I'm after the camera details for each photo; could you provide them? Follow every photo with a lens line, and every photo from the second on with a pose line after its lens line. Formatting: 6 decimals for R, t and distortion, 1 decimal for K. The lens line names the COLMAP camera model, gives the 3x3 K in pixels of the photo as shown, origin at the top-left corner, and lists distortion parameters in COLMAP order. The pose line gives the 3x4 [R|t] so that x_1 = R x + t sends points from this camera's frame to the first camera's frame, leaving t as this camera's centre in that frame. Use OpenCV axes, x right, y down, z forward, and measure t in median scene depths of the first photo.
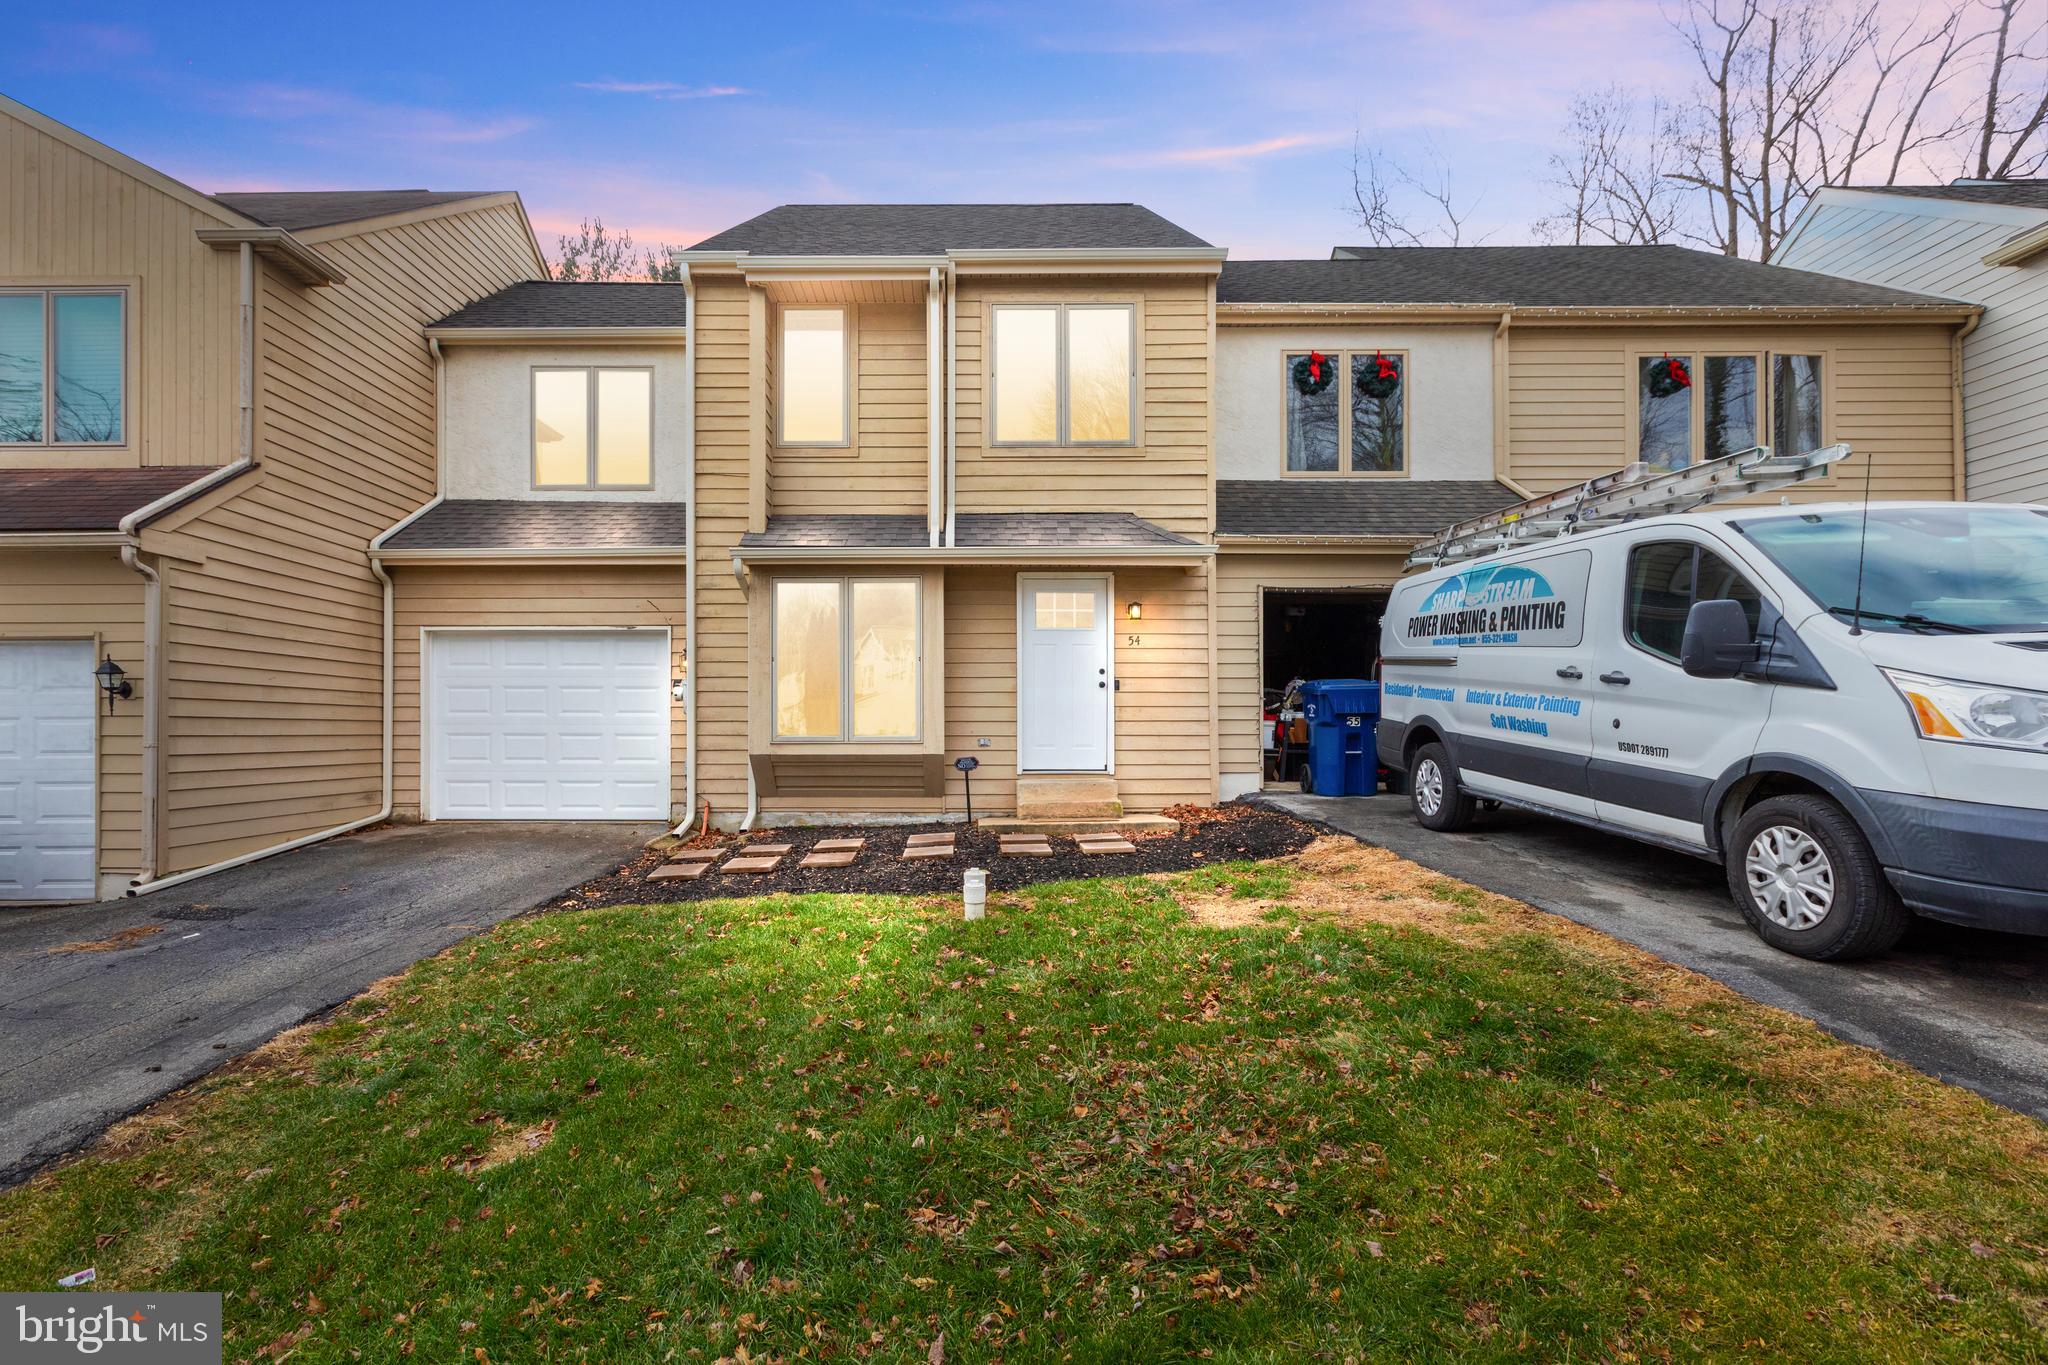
lens RADIAL K [[852.7, 0, 1022.7], [0, 852.7, 652.3], [0, 0, 1]] dist [0.002290, 0.000259]
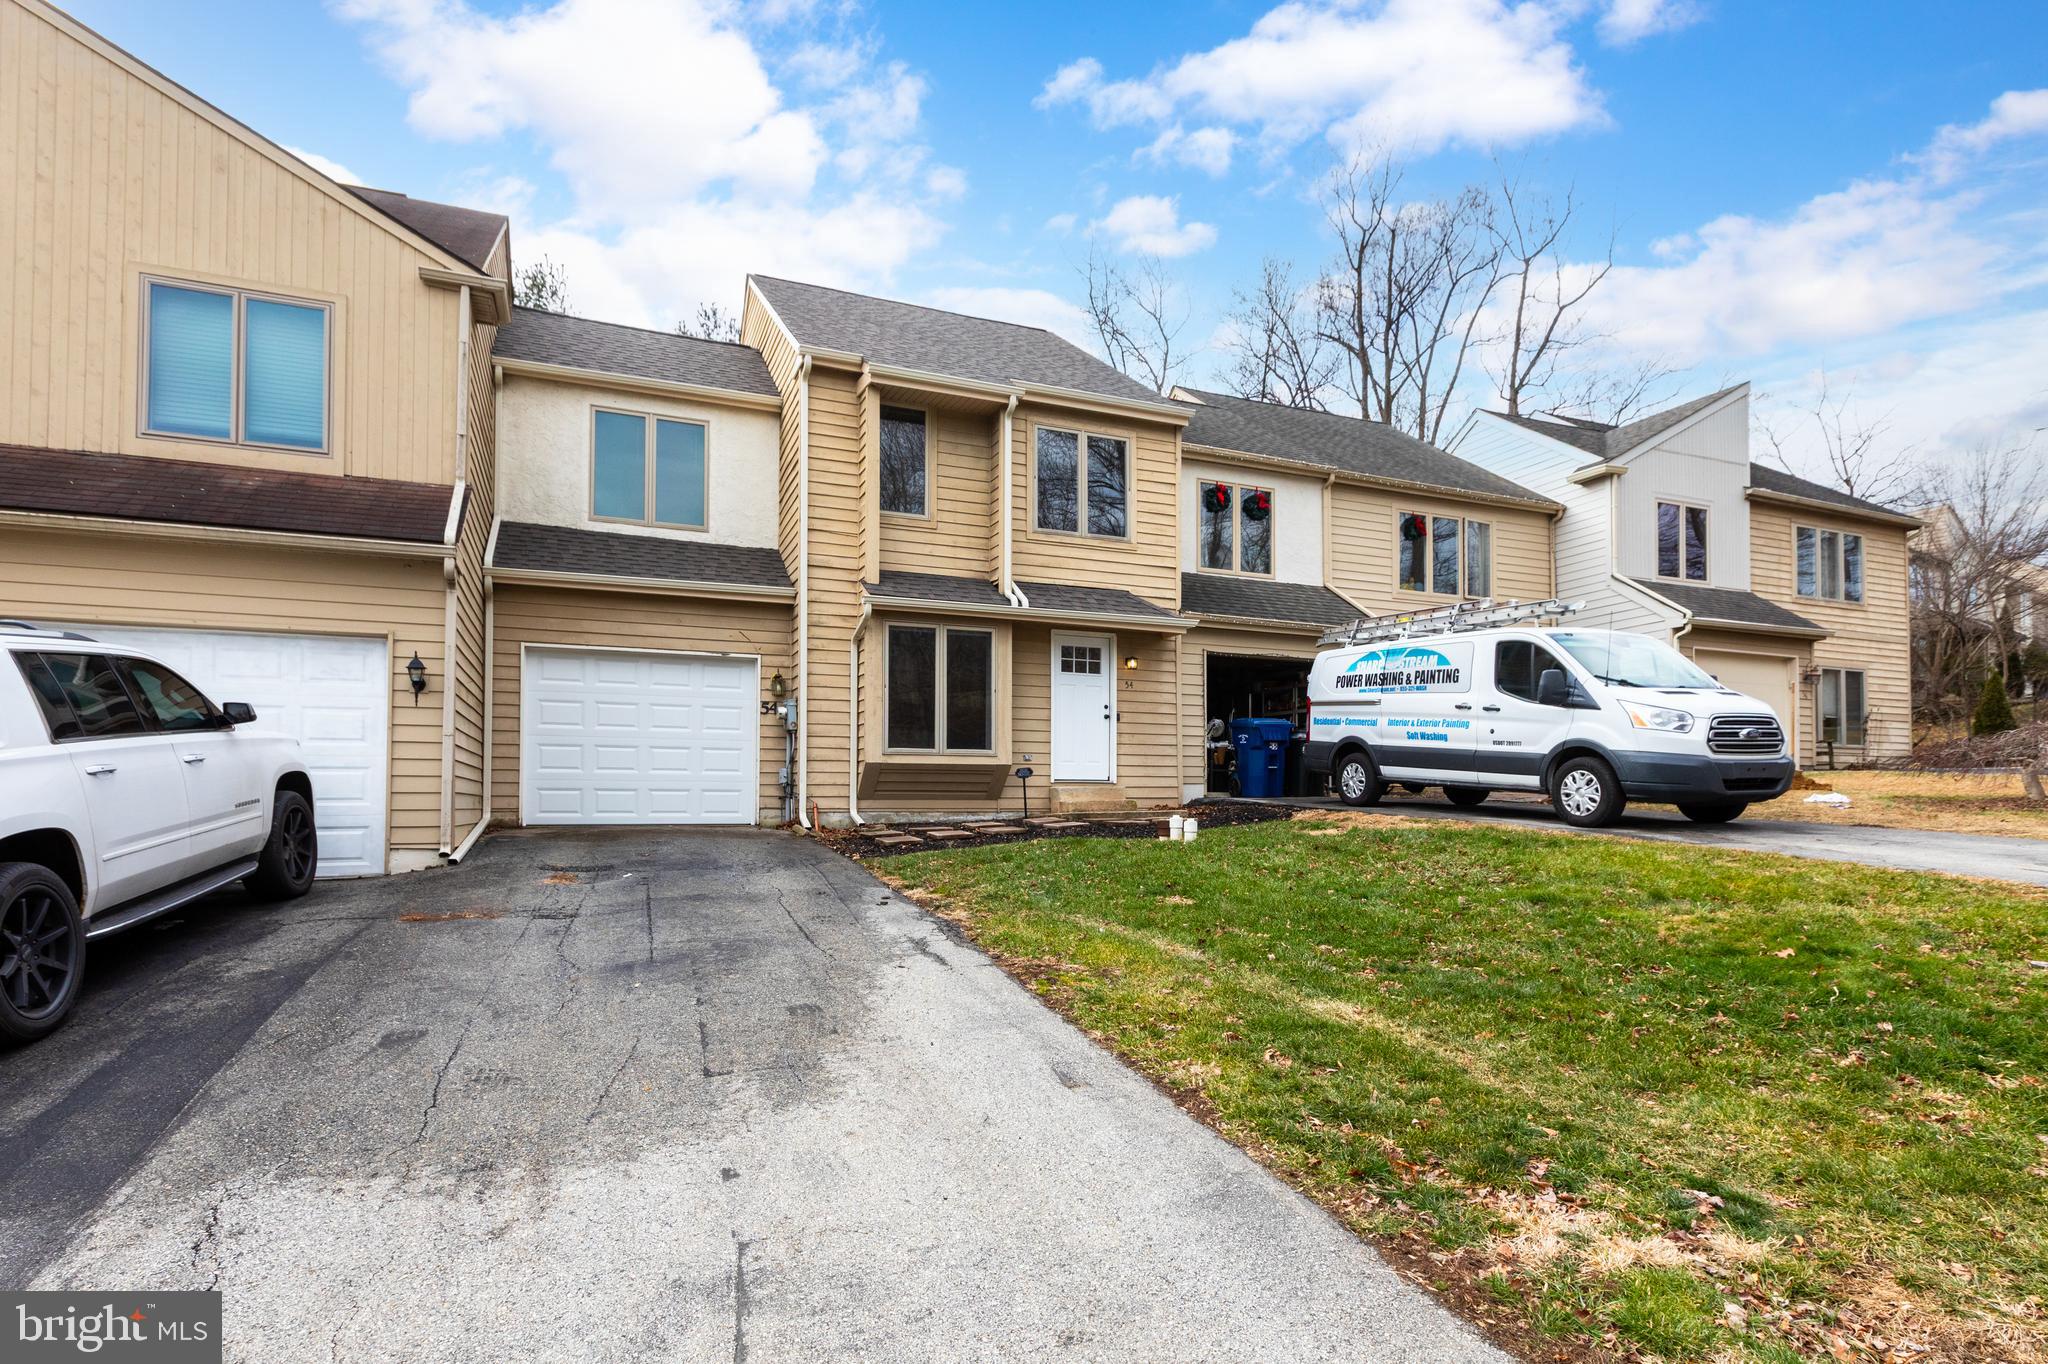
lens RADIAL K [[925.3, 0, 1015.3], [0, 925.3, 680.0], [0, 0, 1]] dist [0.001605, 0.000839]
pose [[0.931095, 0.046915, 0.361746, -0.653939], [-0.033066, 0.998467, -0.044383, 0.057058], [-0.363274, 0.029364, 0.931219, -0.350393]]
